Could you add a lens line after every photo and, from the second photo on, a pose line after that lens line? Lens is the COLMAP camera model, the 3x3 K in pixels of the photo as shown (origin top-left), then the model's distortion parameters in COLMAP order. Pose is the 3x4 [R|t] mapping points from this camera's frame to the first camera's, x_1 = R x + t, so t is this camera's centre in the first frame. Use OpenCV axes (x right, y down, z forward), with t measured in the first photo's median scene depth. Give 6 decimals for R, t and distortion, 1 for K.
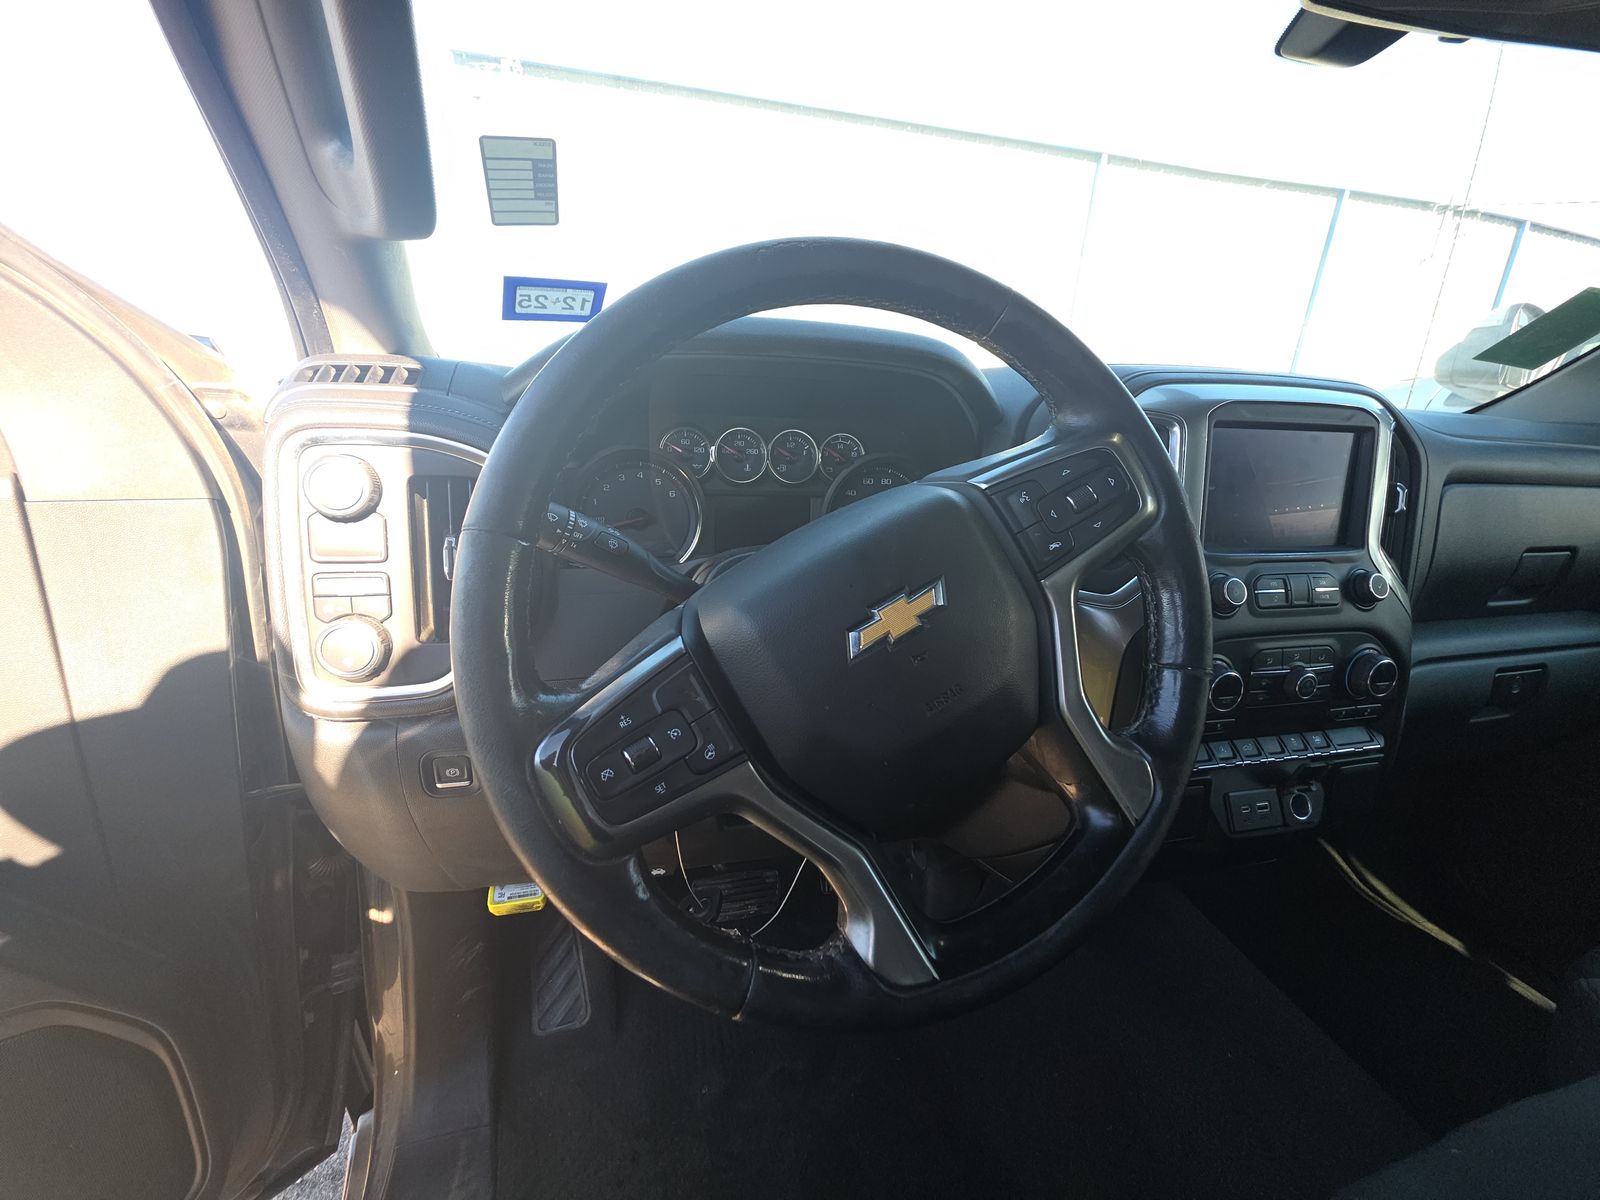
lens RADIAL K [[646.1, 0, 800.2], [0, 646.1, 602.1], [0, 0, 1]] dist [0.009672, -0.007420]
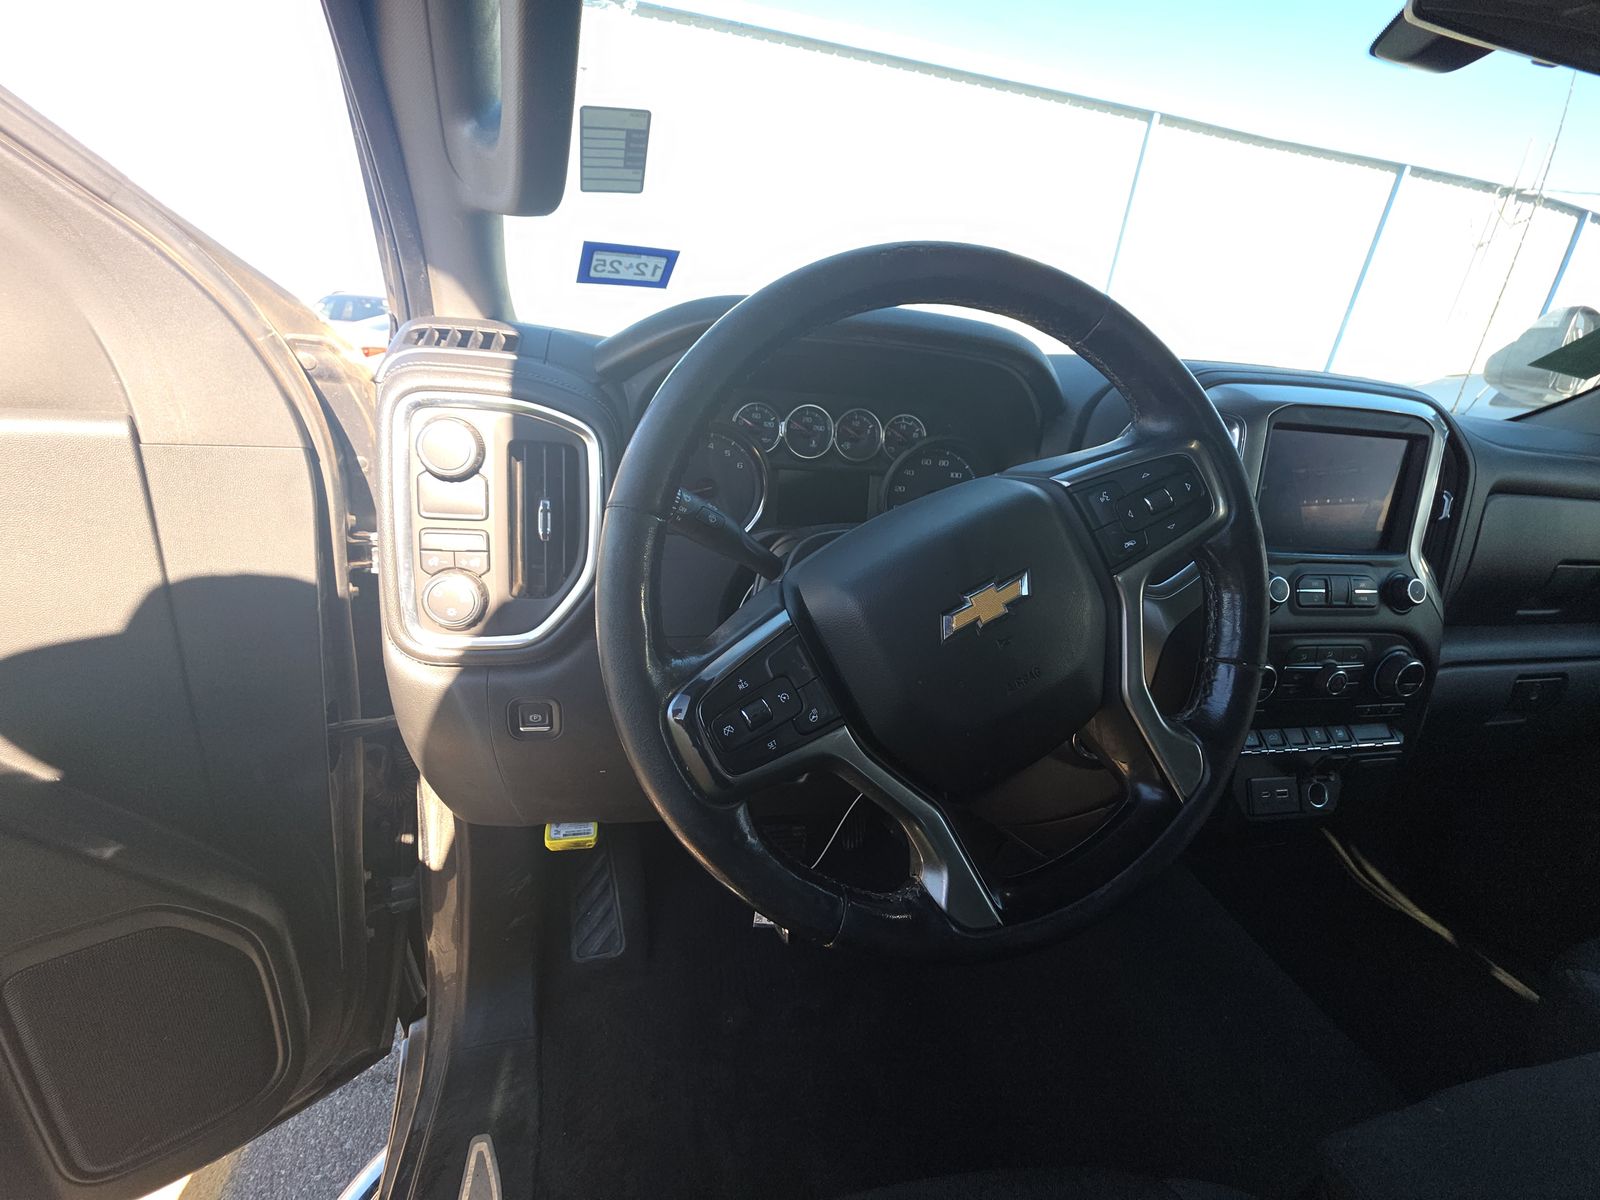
lens RADIAL K [[646.1, 0, 800.6], [0, 646.1, 603.0], [0, 0, 1]] dist [0.009672, -0.007420]
pose [[0.998425, 0.054799, -0.012048, -0.078978], [-0.054009, 0.996840, 0.058253, -0.013020], [0.015202, -0.057511, 0.998229, -0.052004]]
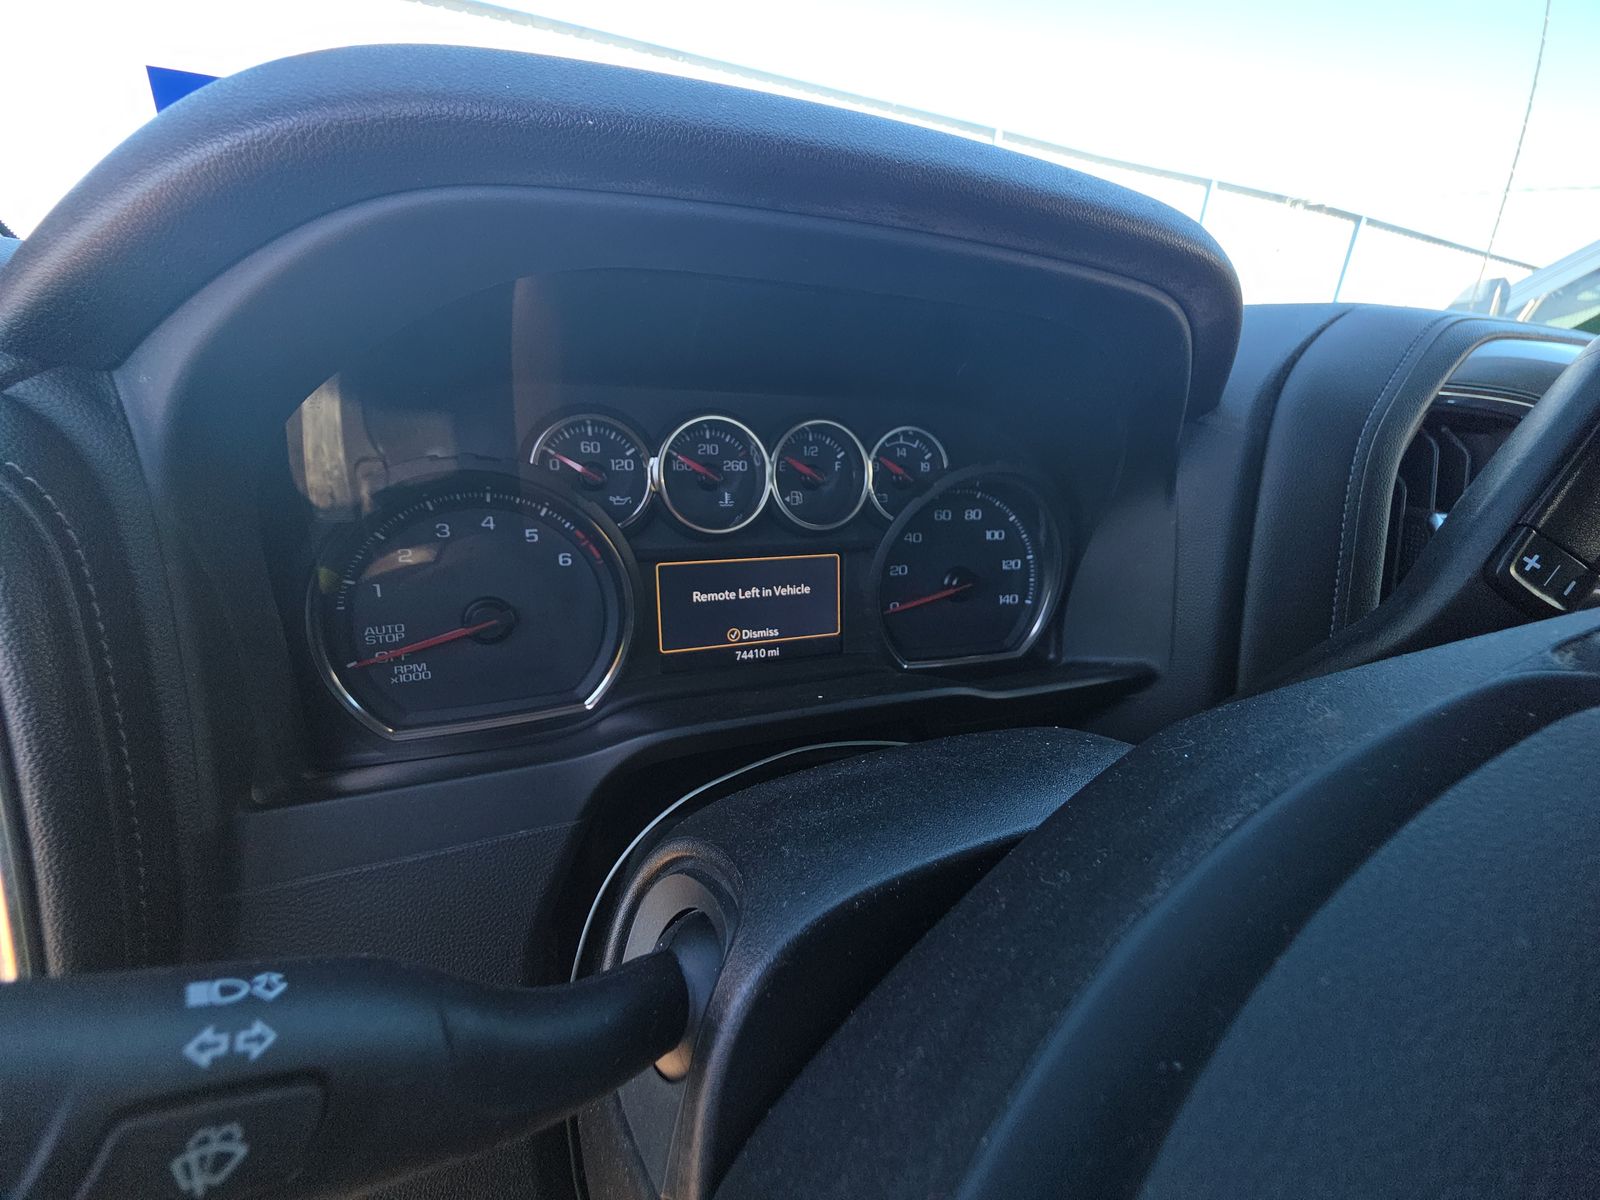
lens RADIAL K [[646.1, 0, 799.1], [0, 646.1, 600.3], [0, 0, 1]] dist [0.009672, -0.007420]
pose [[0.989393, -0.036952, 0.140483, -0.102692], [0.032376, 0.998872, 0.034725, -0.154724], [-0.141608, -0.029808, 0.989474, 0.538139]]
